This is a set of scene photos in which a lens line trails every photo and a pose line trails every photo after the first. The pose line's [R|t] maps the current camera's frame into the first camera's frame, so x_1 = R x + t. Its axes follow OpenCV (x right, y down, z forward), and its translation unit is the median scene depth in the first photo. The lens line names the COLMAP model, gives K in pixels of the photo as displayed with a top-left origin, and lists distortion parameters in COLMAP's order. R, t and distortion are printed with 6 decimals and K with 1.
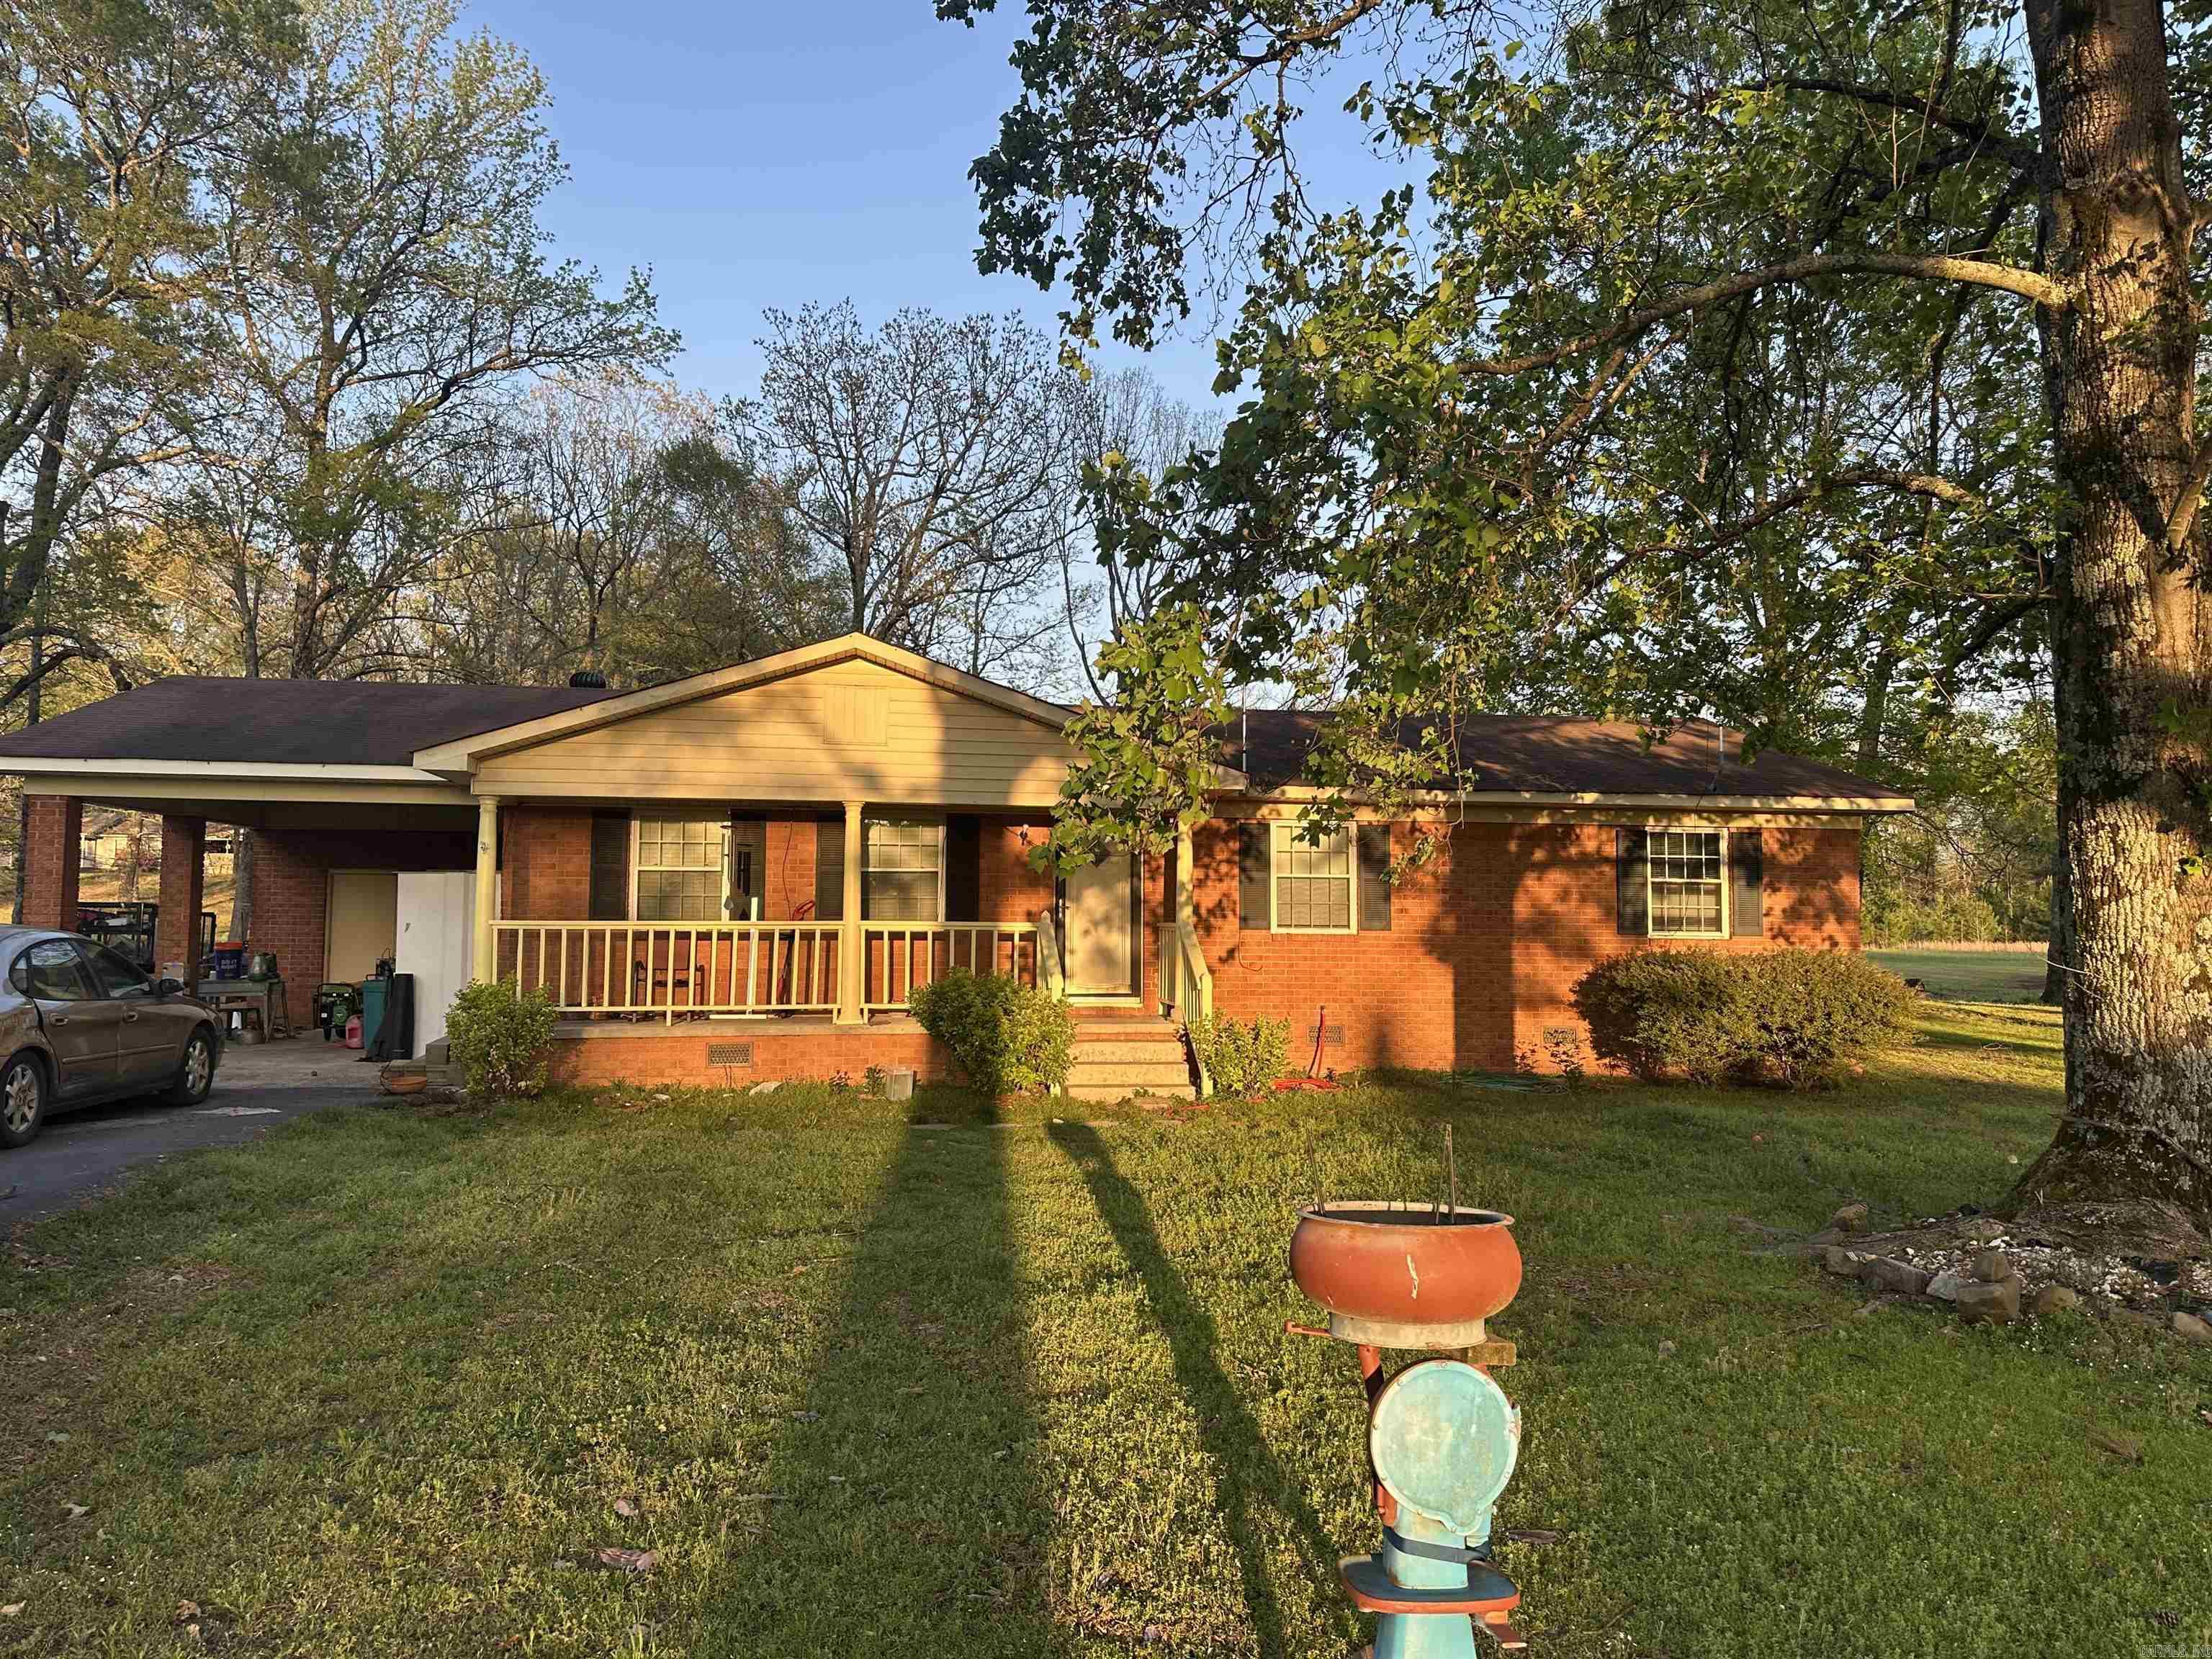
lens RADIAL K [[1557.0, 0, 1098.8], [0, 1557.0, 836.6], [0, 0, 1]] dist [0.051369, -0.002973]
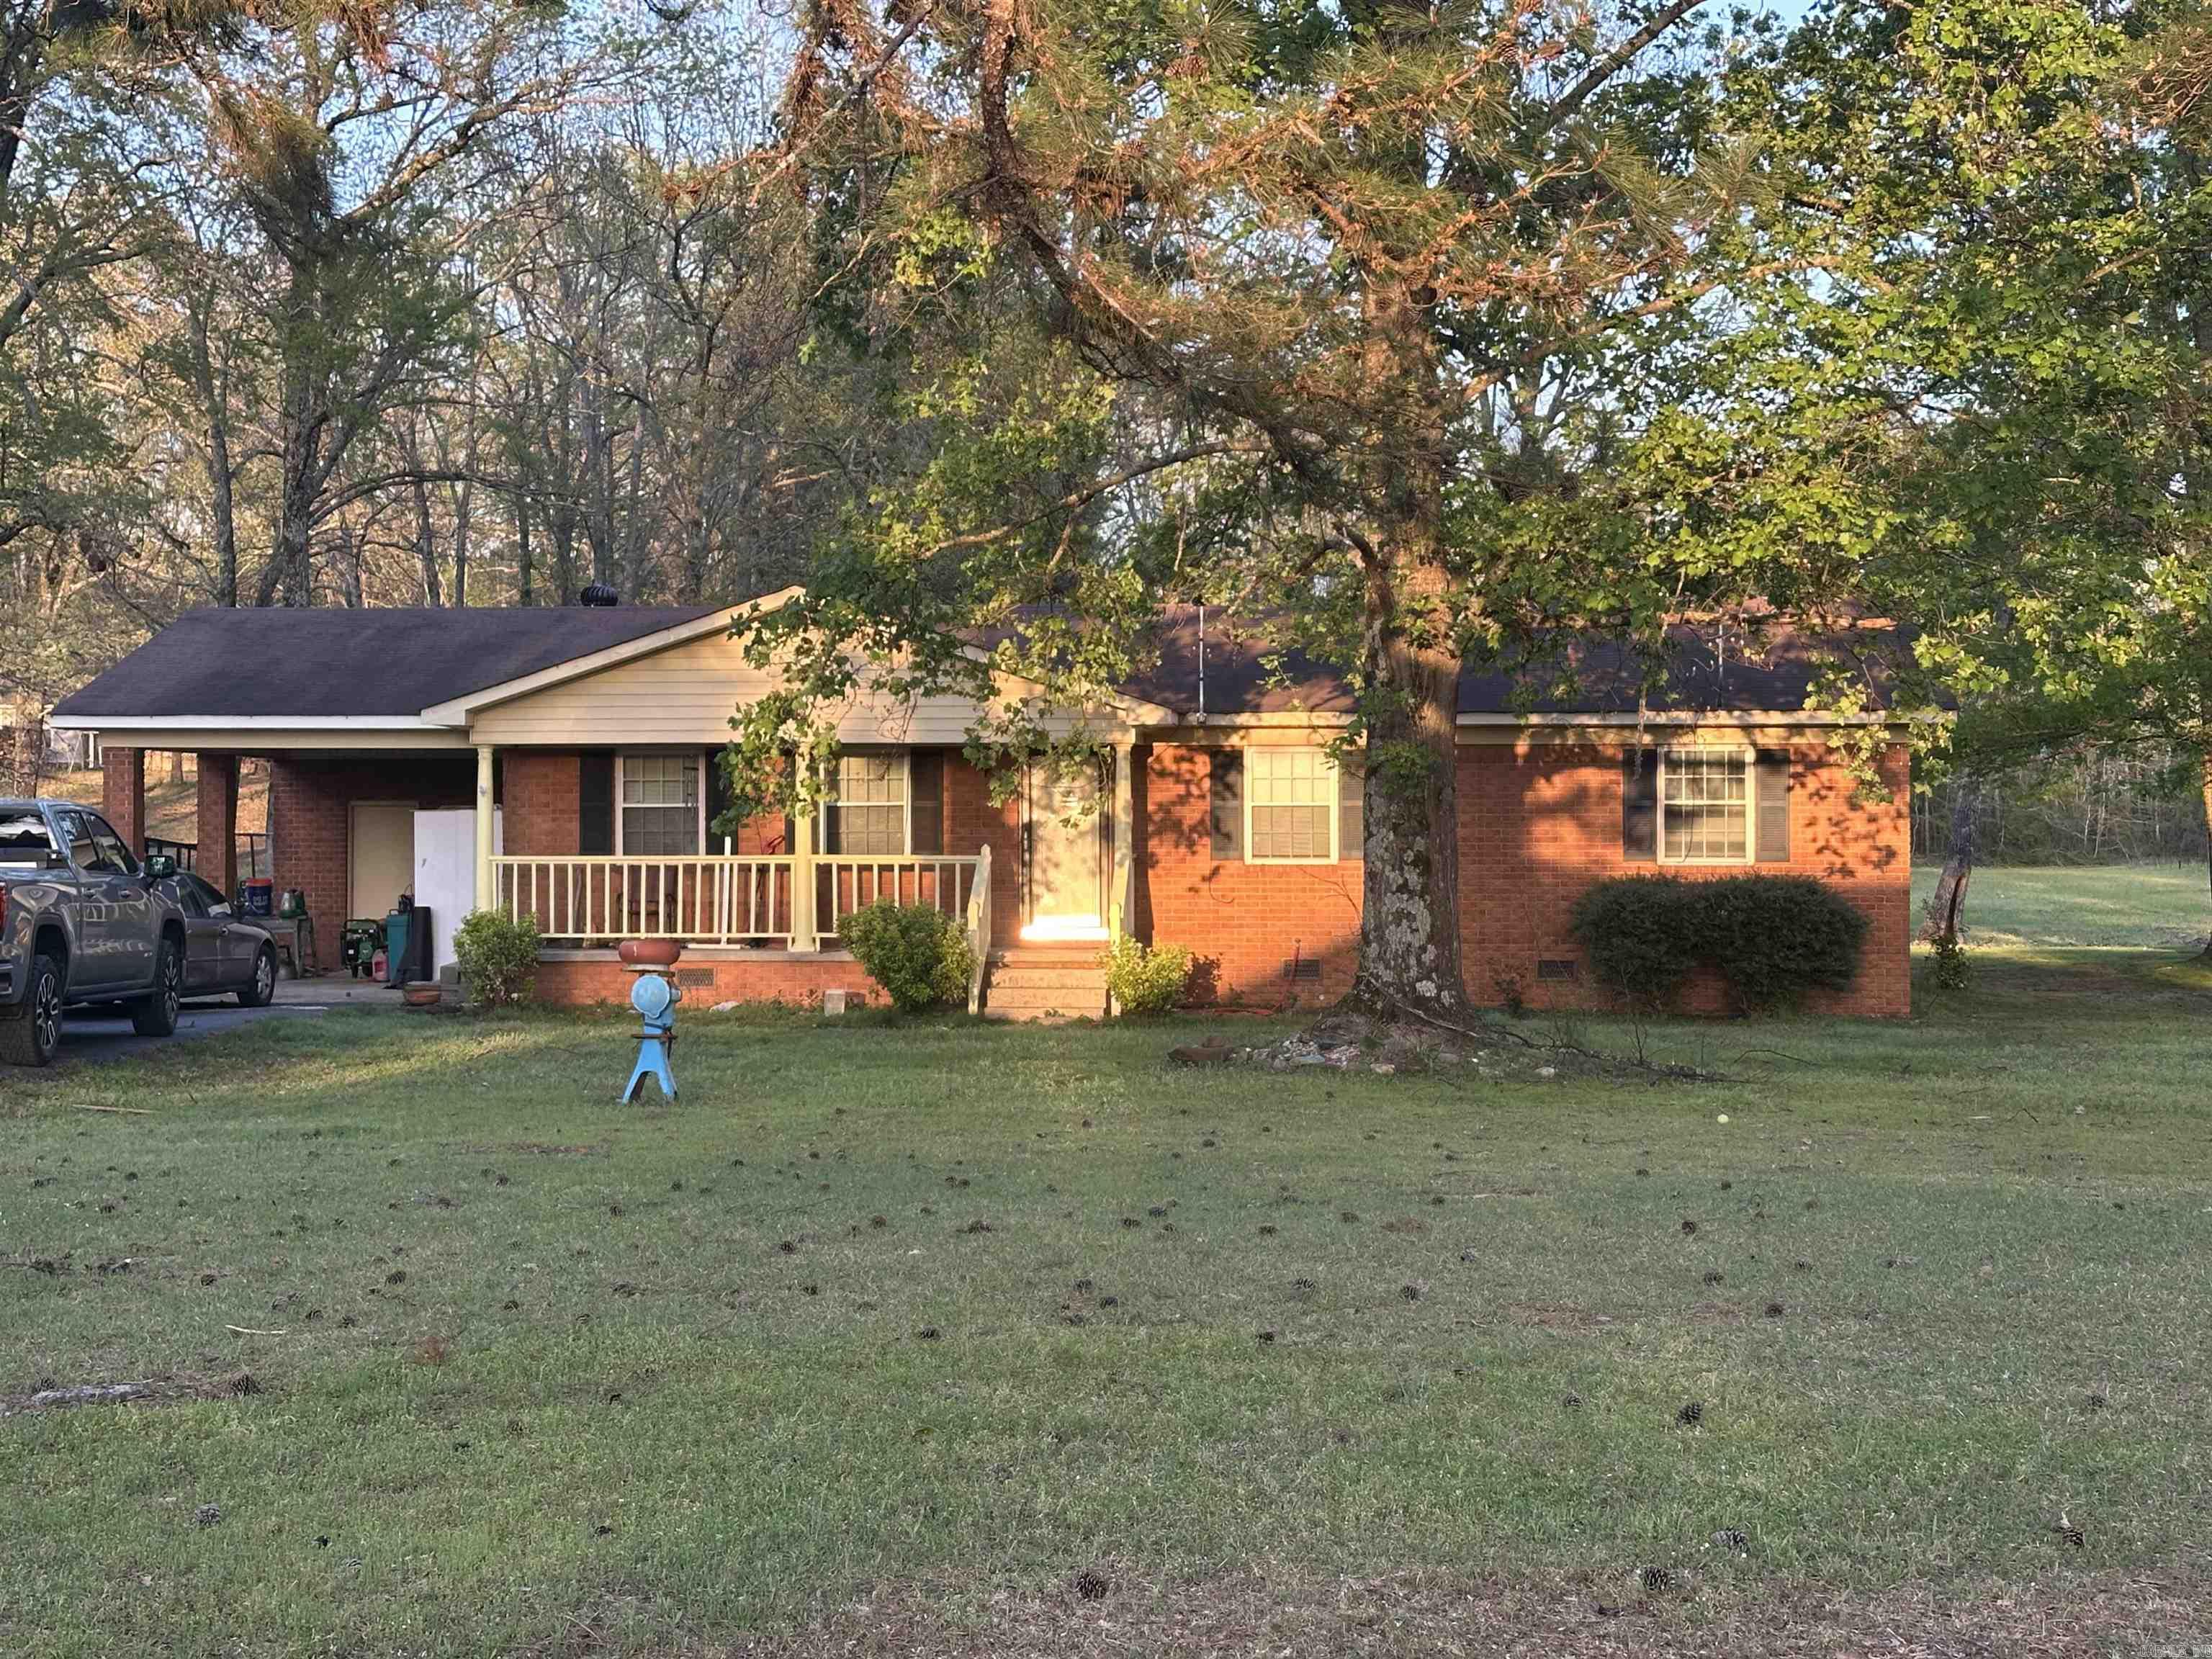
lens RADIAL K [[3533.8, 0, 1106.0], [0, 3533.8, 829.5], [0, 0, 1]] dist [0.015799, 0.275815]
pose [[0.973253, -0.008241, -0.229588, 0.581514], [0.019760, 0.998656, 0.047917, -0.072869], [0.228885, -0.051172, 0.972108, -1.267593]]
